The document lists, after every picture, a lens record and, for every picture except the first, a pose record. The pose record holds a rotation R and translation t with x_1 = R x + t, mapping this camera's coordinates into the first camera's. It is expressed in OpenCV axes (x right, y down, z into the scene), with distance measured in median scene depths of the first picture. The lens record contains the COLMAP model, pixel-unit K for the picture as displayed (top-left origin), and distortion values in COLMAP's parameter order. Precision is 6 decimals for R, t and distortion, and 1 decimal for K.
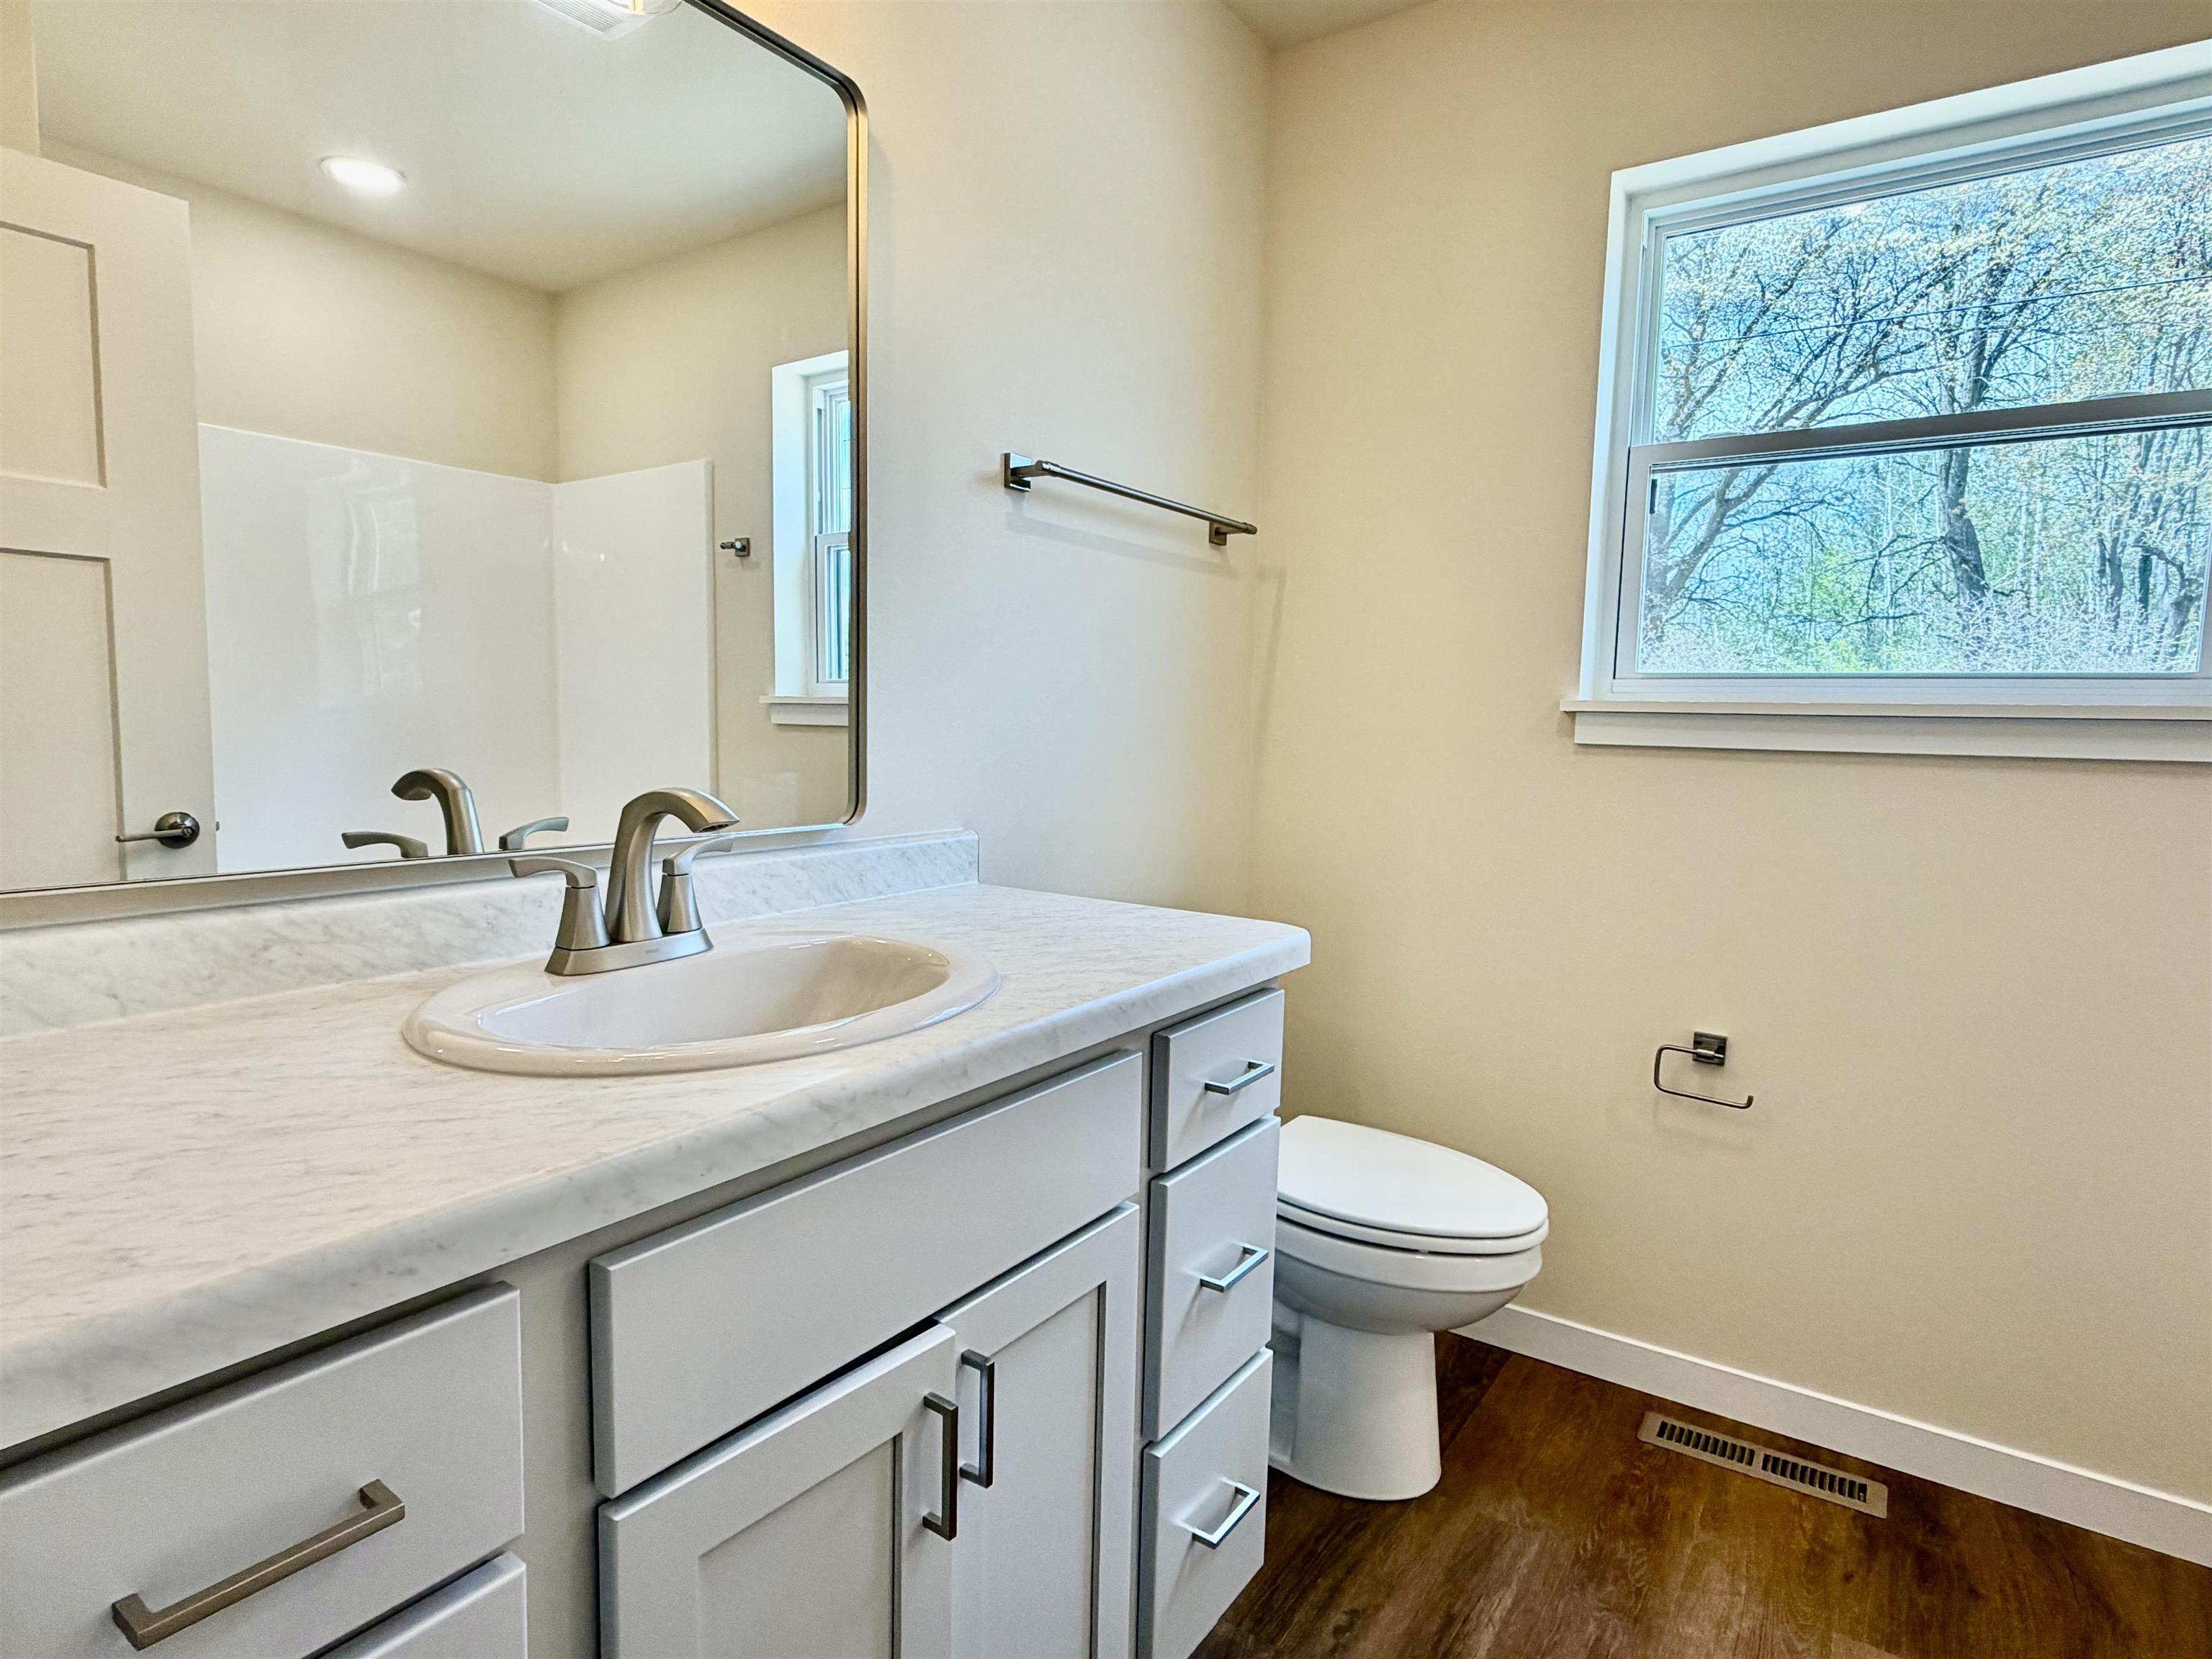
lens RADIAL K [[1194.5, 0, 1105.5], [0, 1194.5, 832.8], [0, 0, 1]] dist [-0.001082, -0.000123]
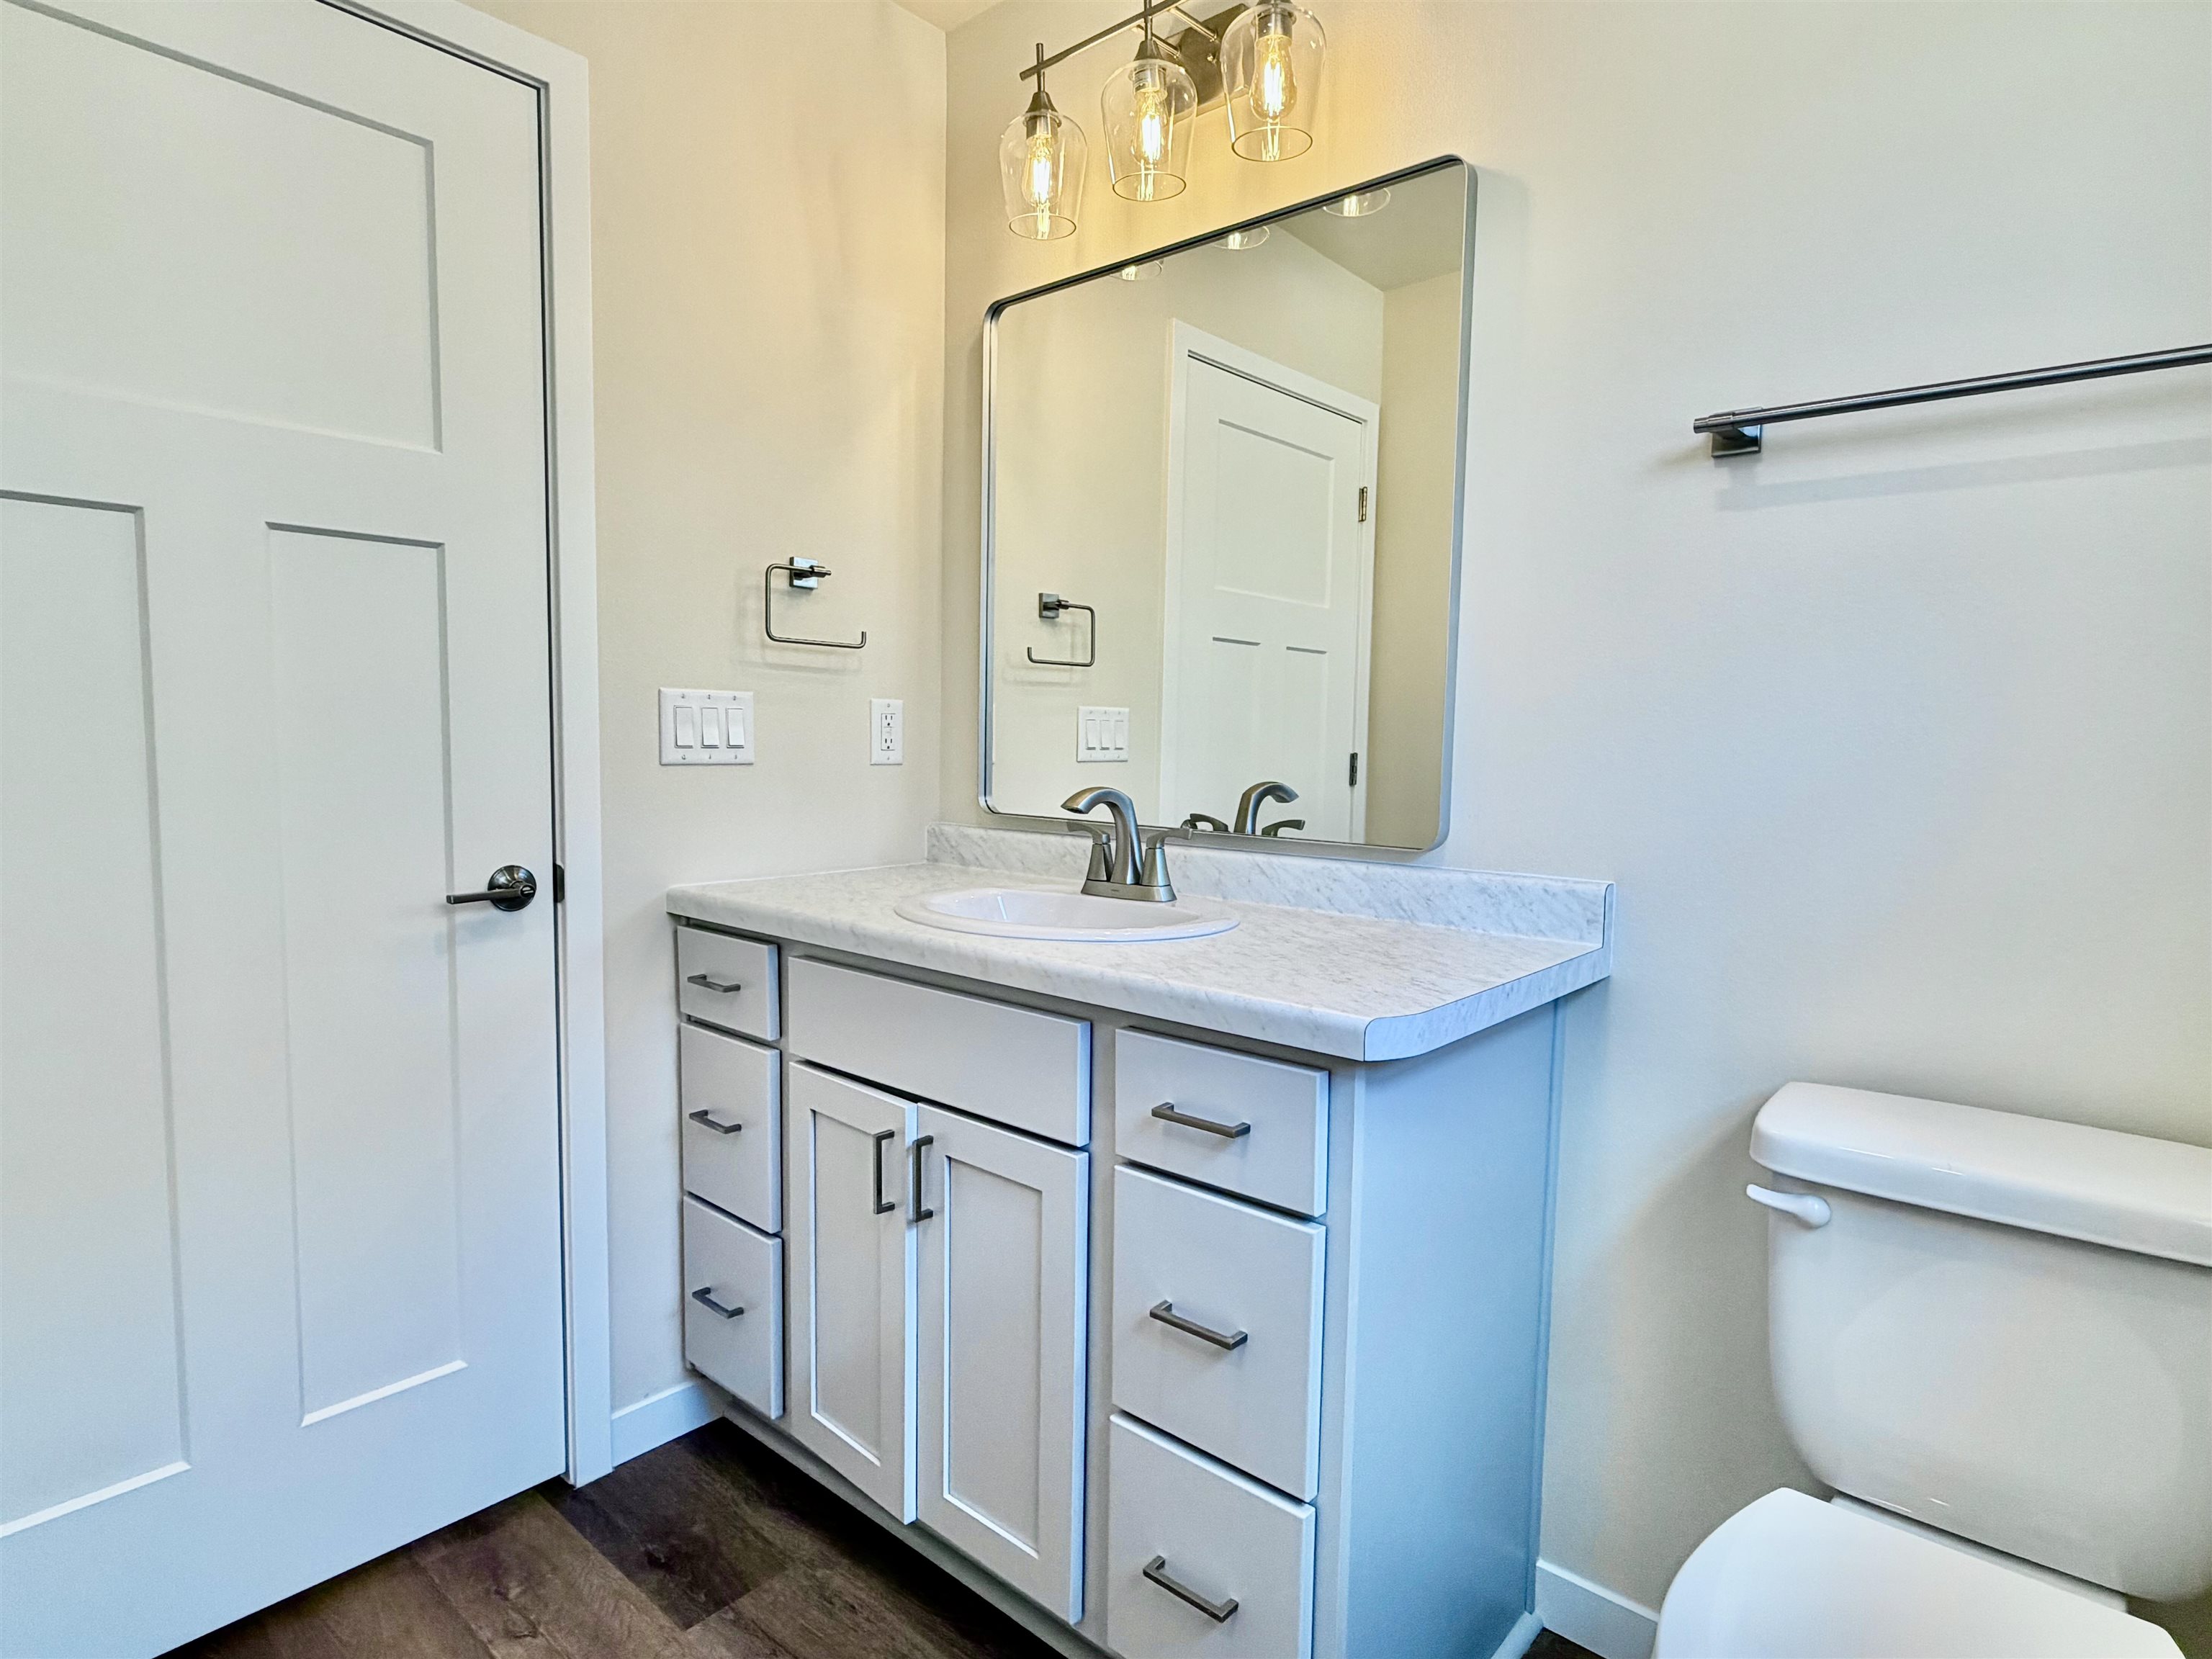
lens RADIAL K [[1194.5, 0, 1105.5], [0, 1194.5, 832.8], [0, 0, 1]] dist [-0.001082, -0.000123]
pose [[-0.120967, 0.068693, -0.990277, 0.823361], [-0.110170, 0.990511, 0.082167, -0.074167], [0.986524, 0.119038, -0.112252, 0.792292]]
